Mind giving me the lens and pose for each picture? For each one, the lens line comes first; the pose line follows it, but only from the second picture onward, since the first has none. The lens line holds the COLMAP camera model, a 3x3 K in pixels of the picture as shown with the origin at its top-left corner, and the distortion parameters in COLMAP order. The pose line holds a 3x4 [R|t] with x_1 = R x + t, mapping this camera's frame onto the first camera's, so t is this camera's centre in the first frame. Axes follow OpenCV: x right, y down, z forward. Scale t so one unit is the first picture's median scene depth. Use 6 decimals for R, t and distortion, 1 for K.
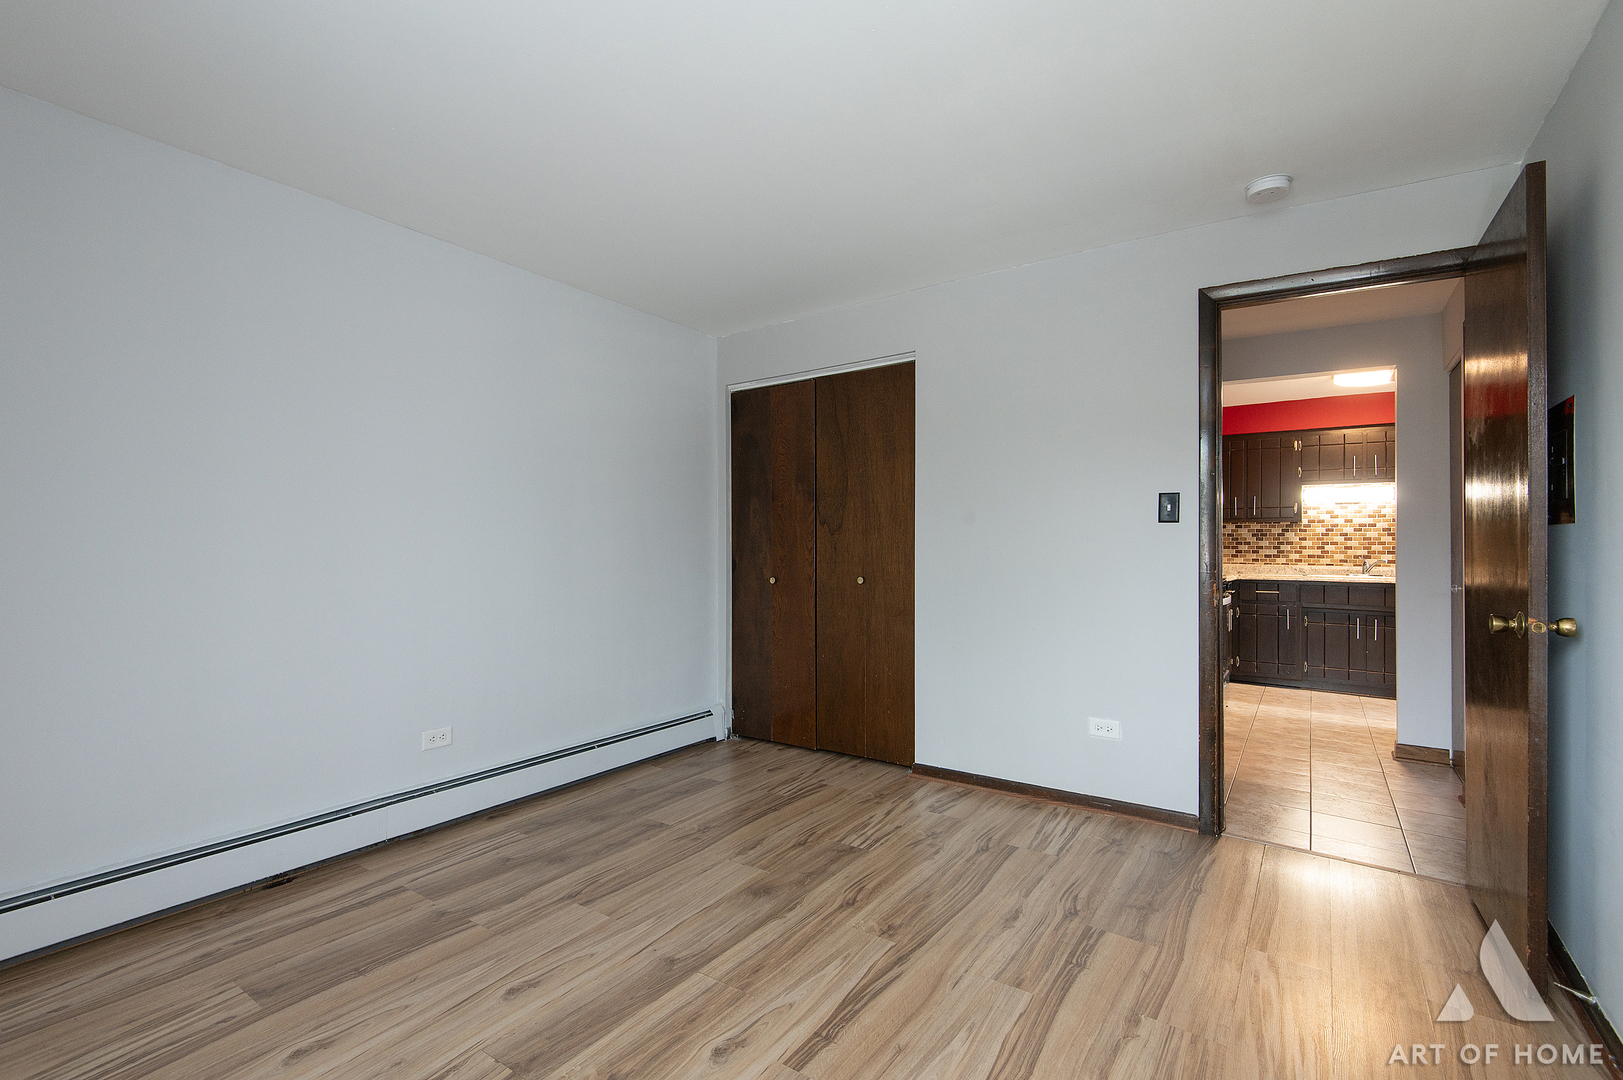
lens RADIAL K [[729.7, 0, 816.3], [0, 729.7, 539.5], [0, 0, 1]] dist [0.014556, -0.008305]
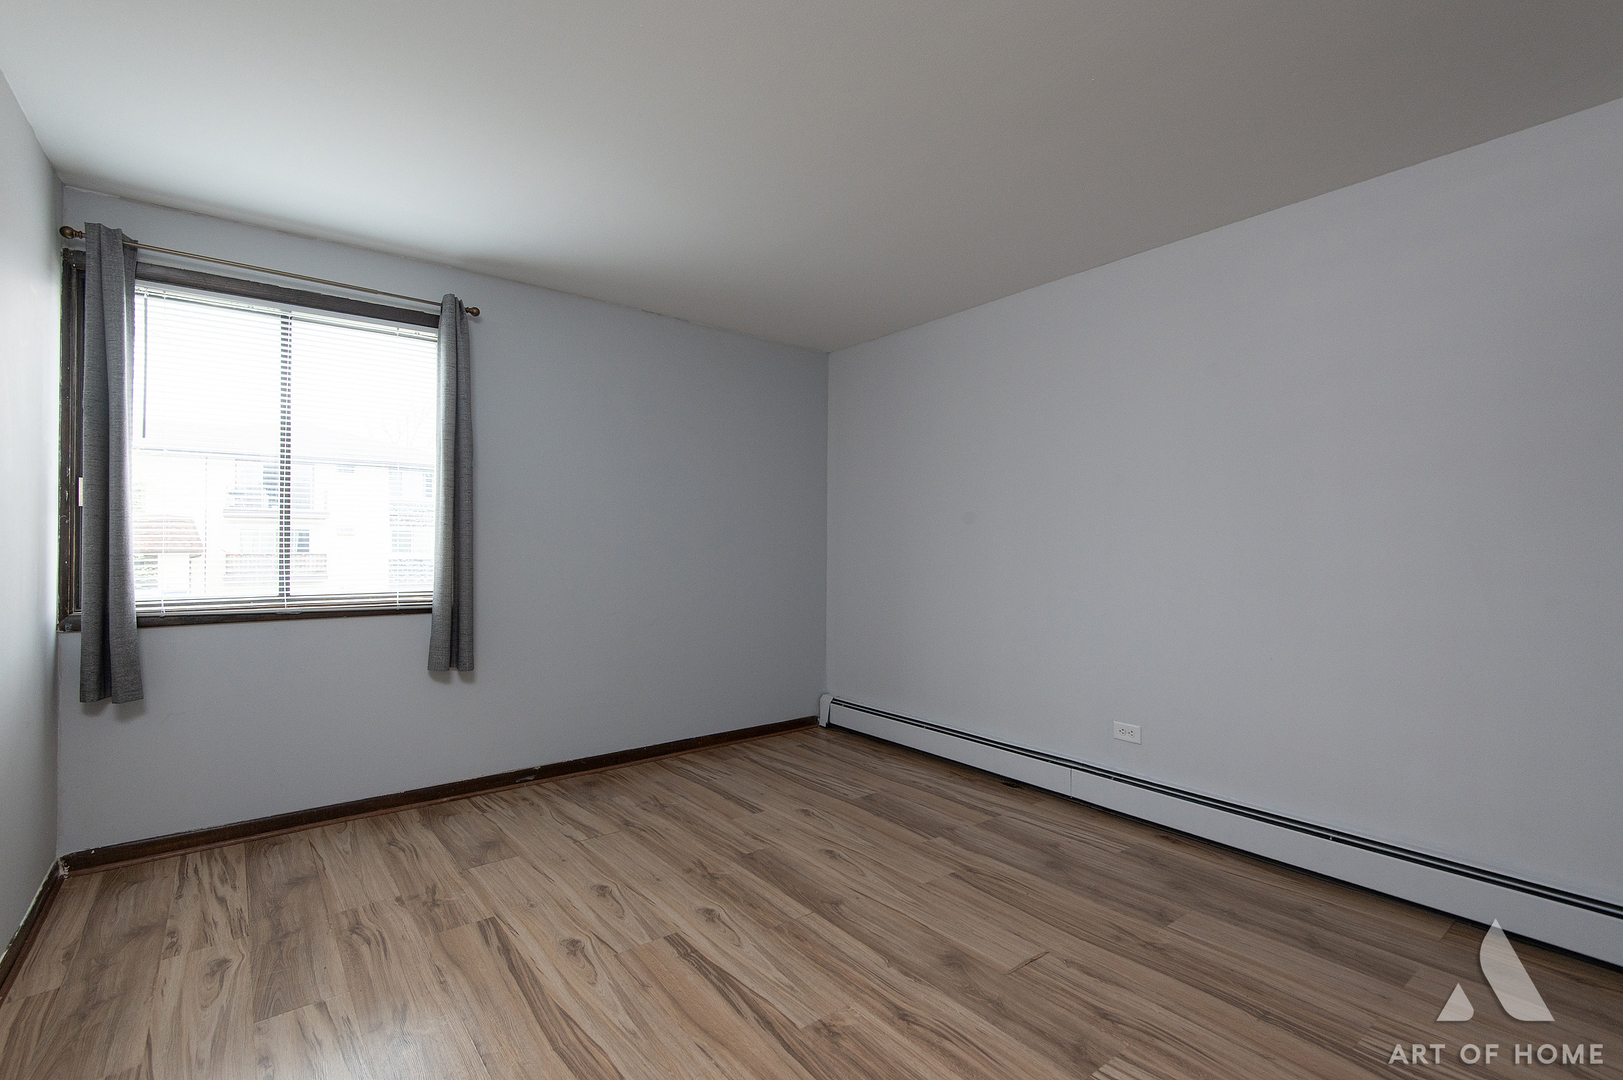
lens RADIAL K [[729.7, 0, 808.0], [0, 729.7, 541.1], [0, 0, 1]] dist [0.014556, -0.008305]
pose [[-0.297090, -0.006242, -0.954829, 0.809454], [0.002021, 0.999972, -0.007166, 0.001395], [0.954847, -0.004058, -0.297070, 1.123860]]
